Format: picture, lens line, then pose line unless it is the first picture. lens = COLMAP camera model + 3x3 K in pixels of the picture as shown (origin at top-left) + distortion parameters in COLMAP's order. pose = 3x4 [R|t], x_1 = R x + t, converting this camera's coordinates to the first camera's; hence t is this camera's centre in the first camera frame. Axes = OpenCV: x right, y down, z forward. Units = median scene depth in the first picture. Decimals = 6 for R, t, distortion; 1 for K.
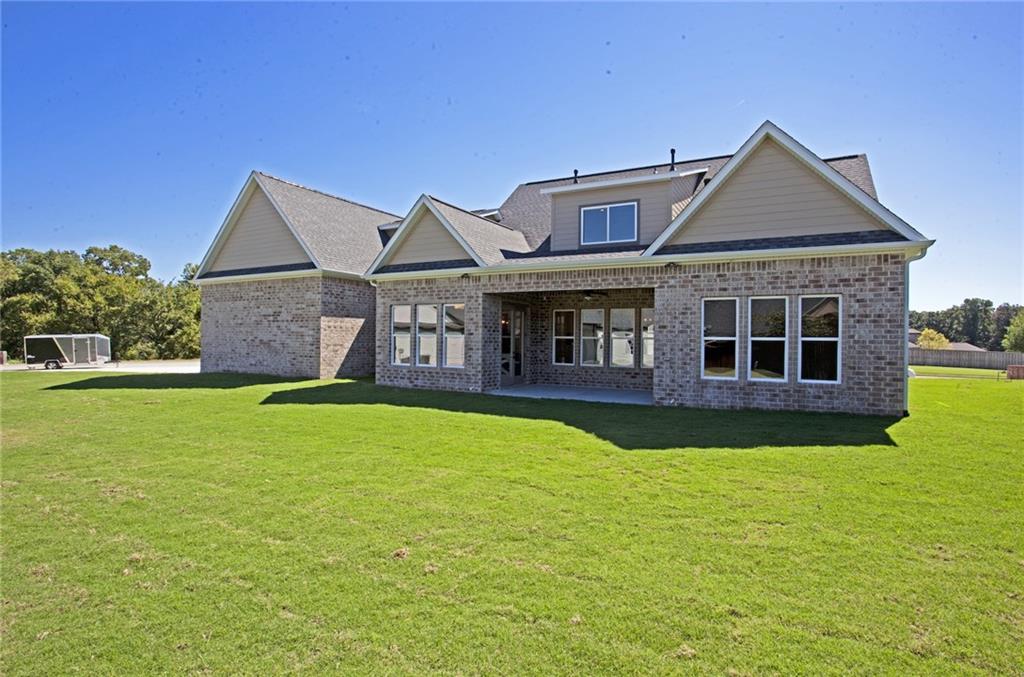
lens RADIAL K [[497.9, 0, 510.3], [0, 497.9, 336.3], [0, 0, 1]] dist [-0.063277, 0.018543]
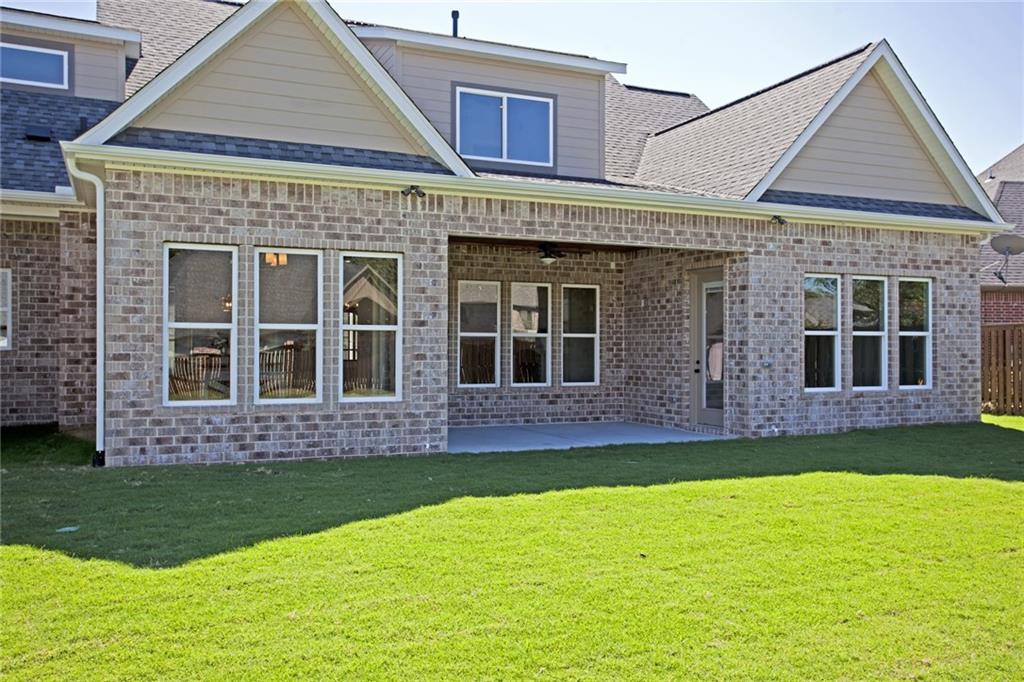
lens RADIAL K [[872.1, 0, 510.7], [0, 872.1, 342.7], [0, 0, 1]] dist [0.010798, 0.004153]
pose [[0.621659, -0.003854, 0.783279, -0.790401], [0.002042, 0.999992, 0.003300, 0.012713], [-0.783286, -0.000452, 0.621662, 0.554202]]
